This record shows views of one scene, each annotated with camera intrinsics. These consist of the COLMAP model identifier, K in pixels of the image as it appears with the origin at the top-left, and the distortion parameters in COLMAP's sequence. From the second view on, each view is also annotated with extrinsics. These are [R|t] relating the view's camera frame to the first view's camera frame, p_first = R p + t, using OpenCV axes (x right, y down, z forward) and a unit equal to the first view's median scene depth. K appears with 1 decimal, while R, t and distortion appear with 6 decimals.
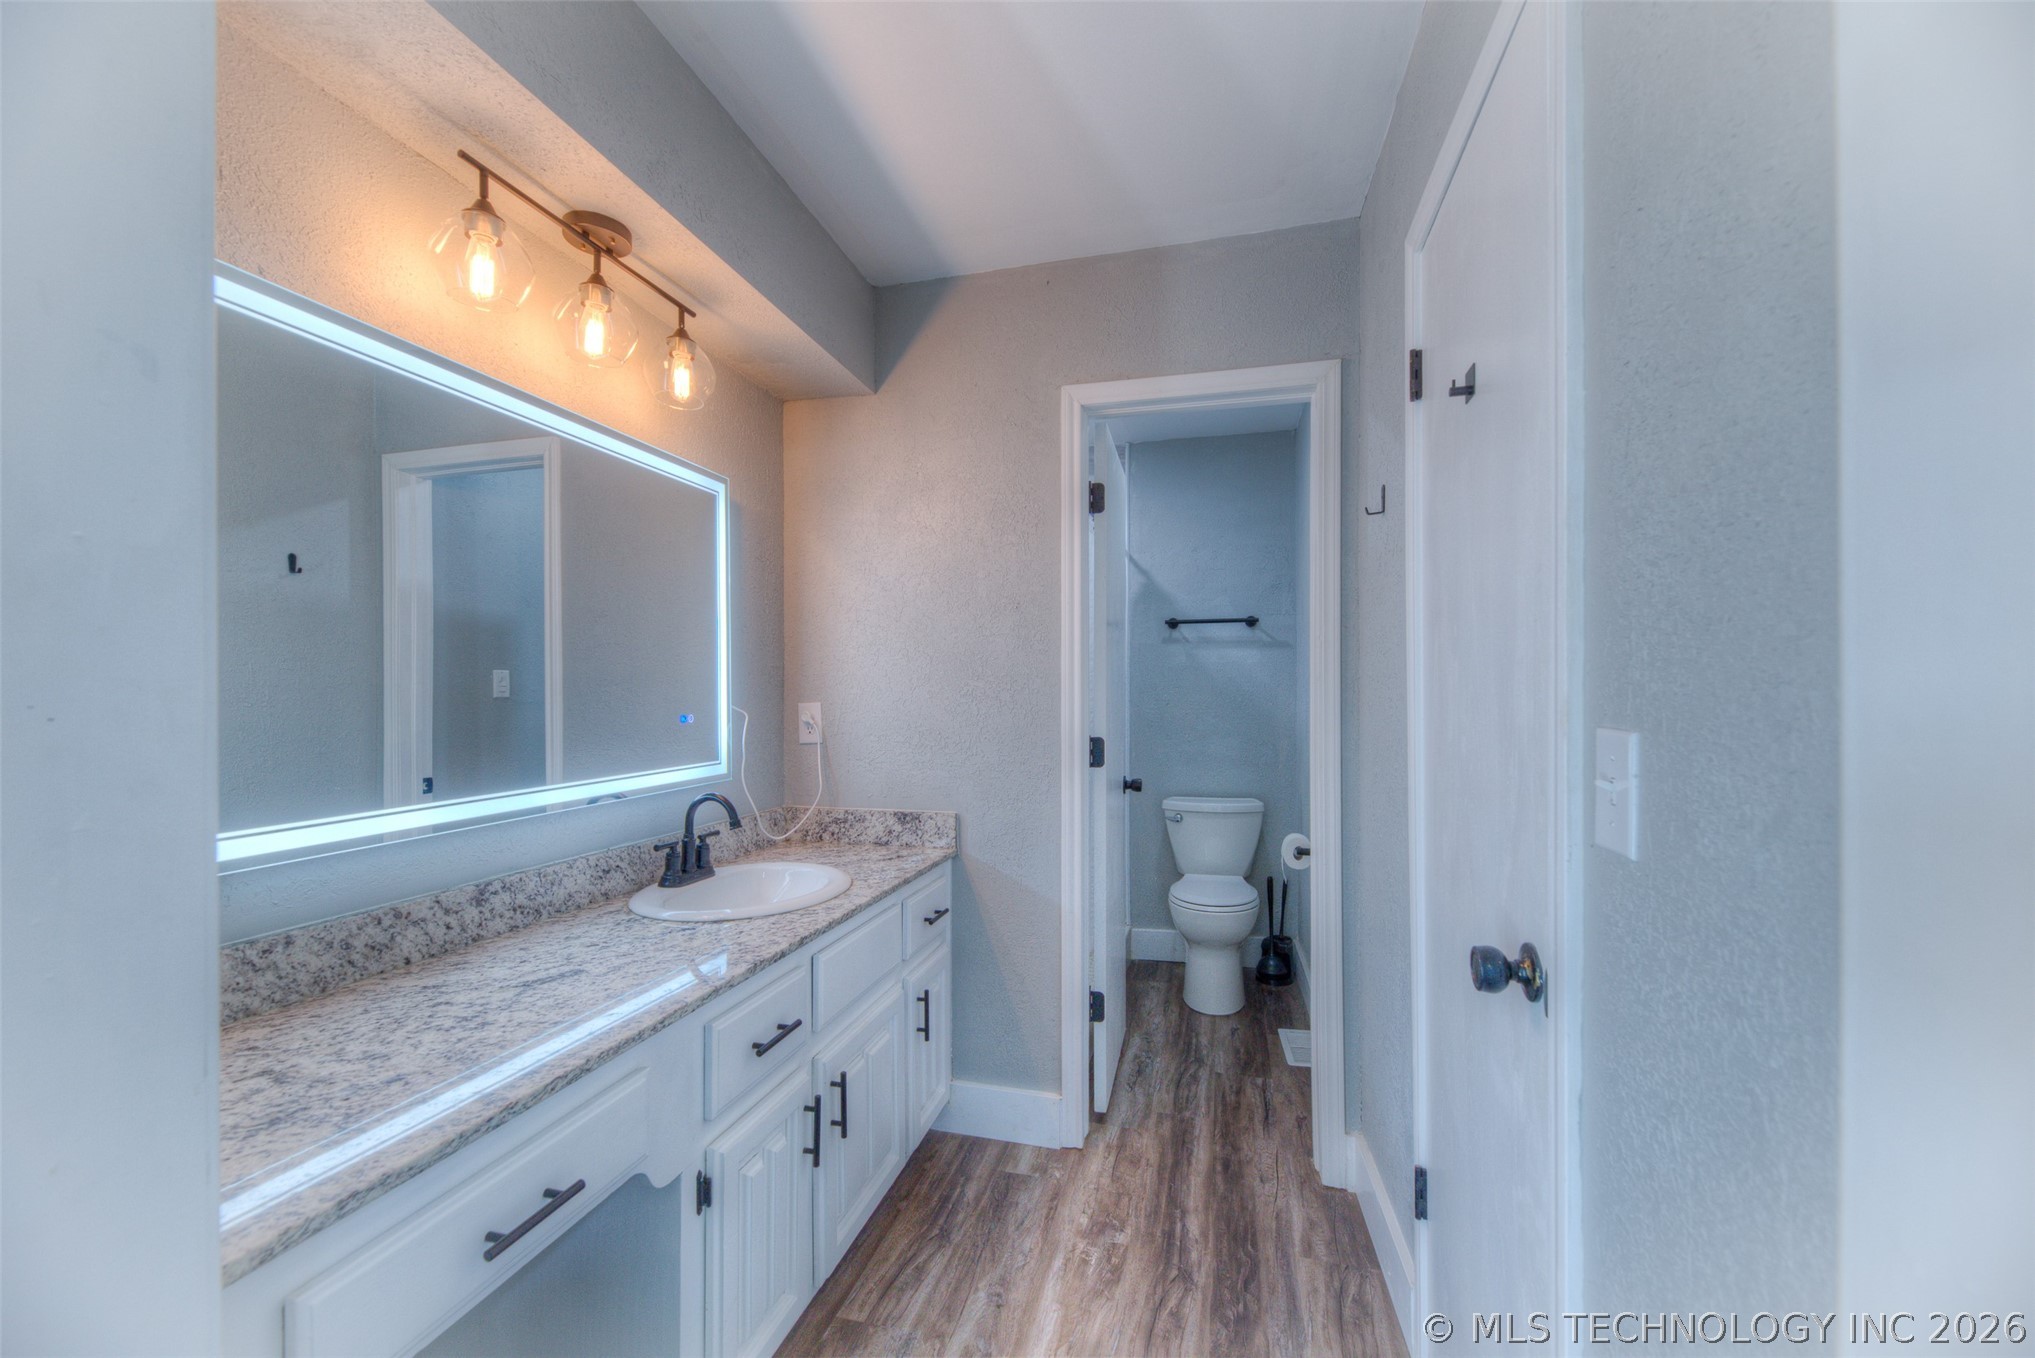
lens RADIAL K [[819.4, 0, 1018.0], [0, 819.4, 691.3], [0, 0, 1]] dist [0.009346, -0.003600]
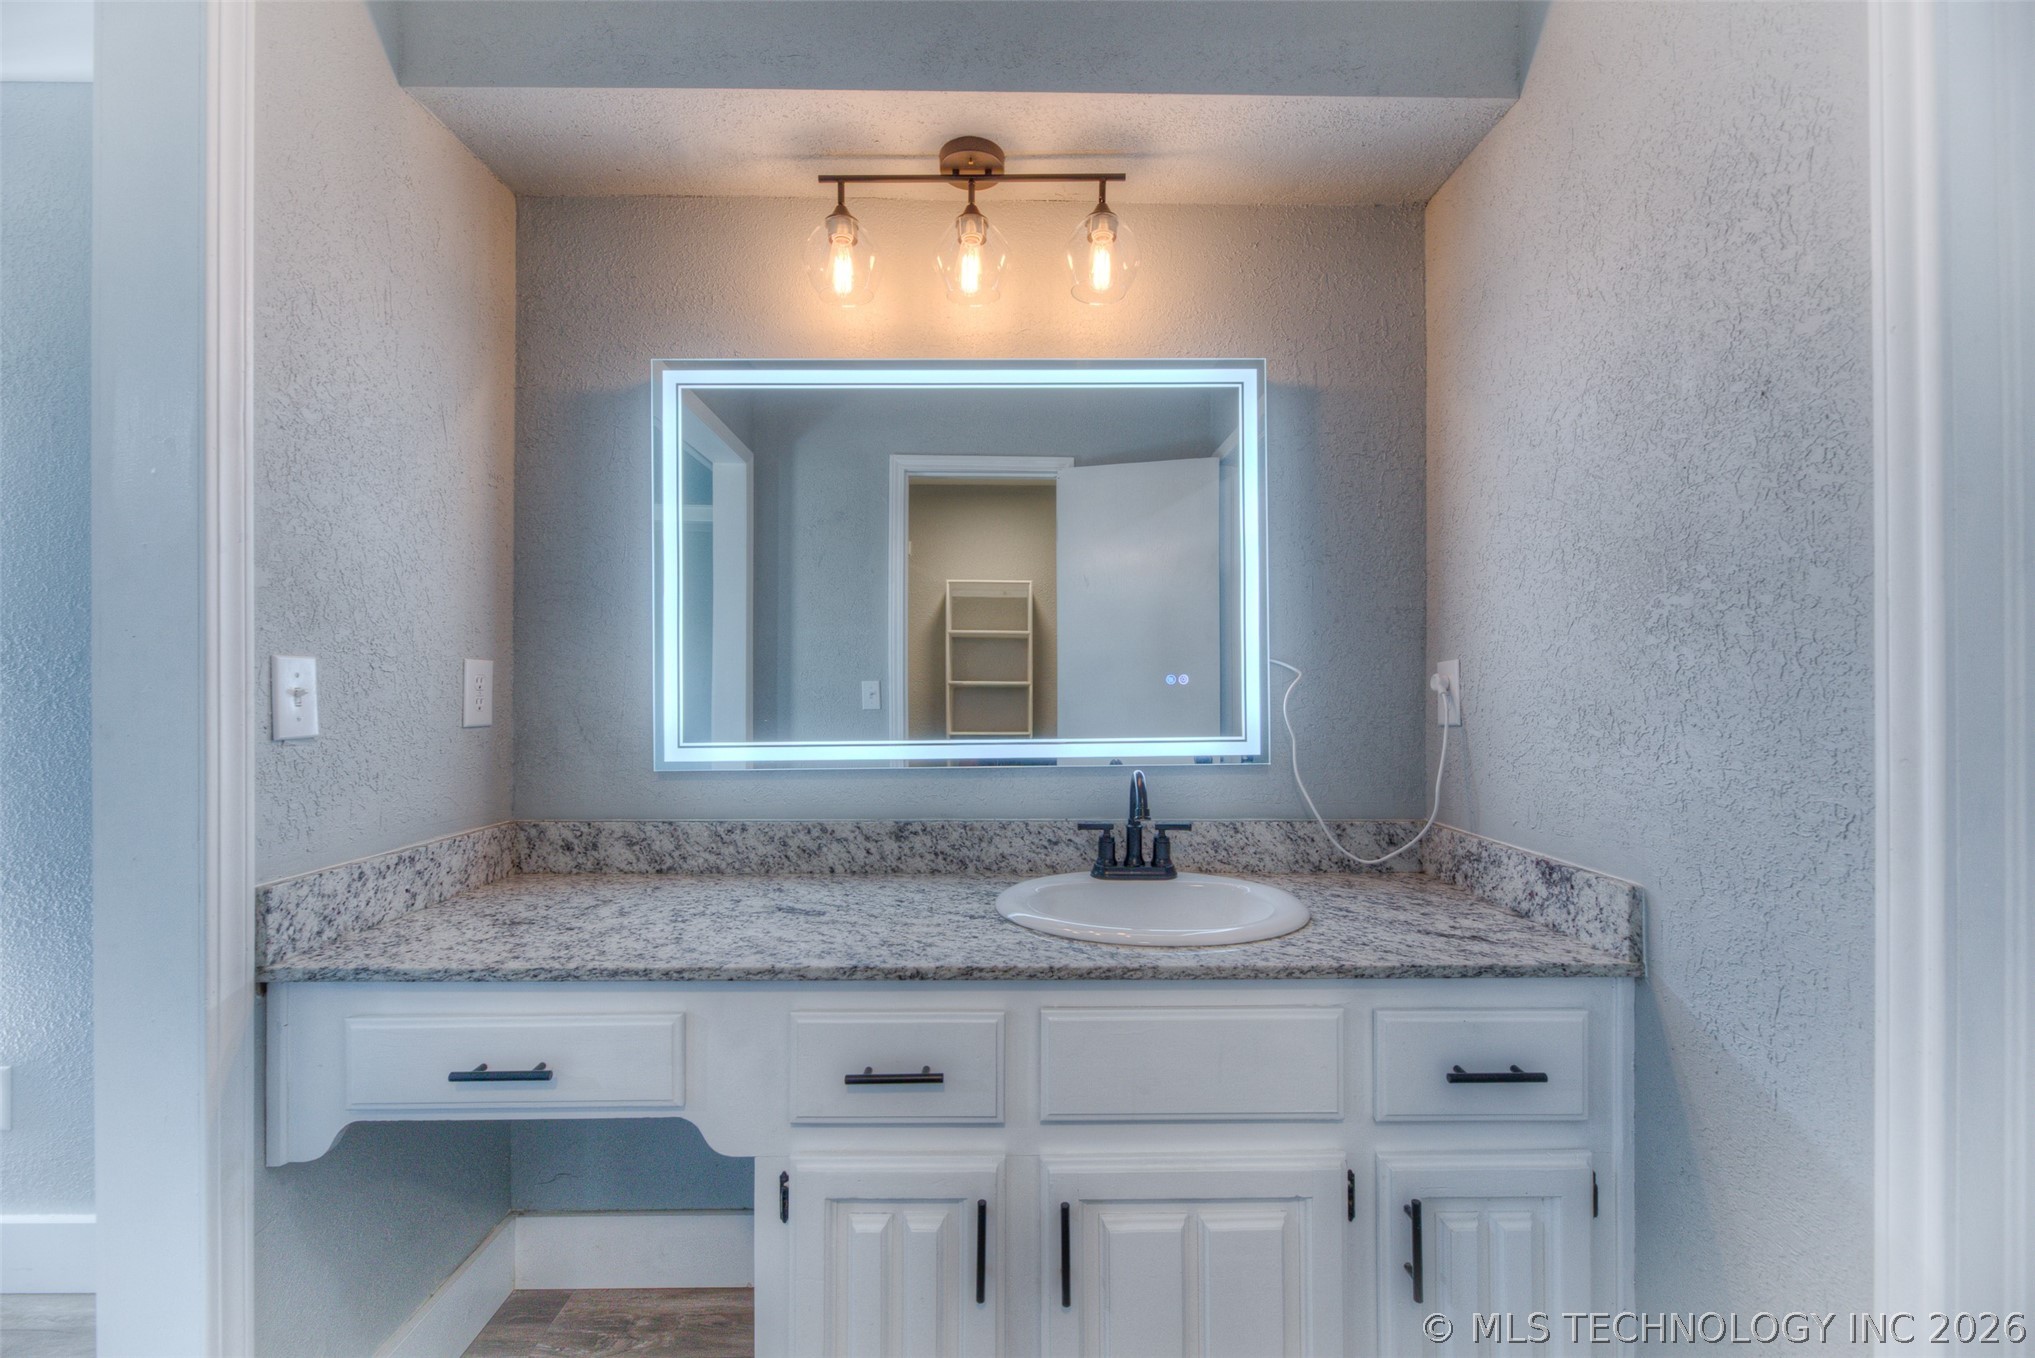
lens RADIAL K [[819.4, 0, 1020.3], [0, 819.4, 688.9], [0, 0, 1]] dist [0.009346, -0.003600]
pose [[0.253841, -0.003960, -0.967238, 0.421913], [0.004789, 0.999985, -0.002837, 0.055418], [0.967234, -0.003912, 0.253856, 0.814153]]
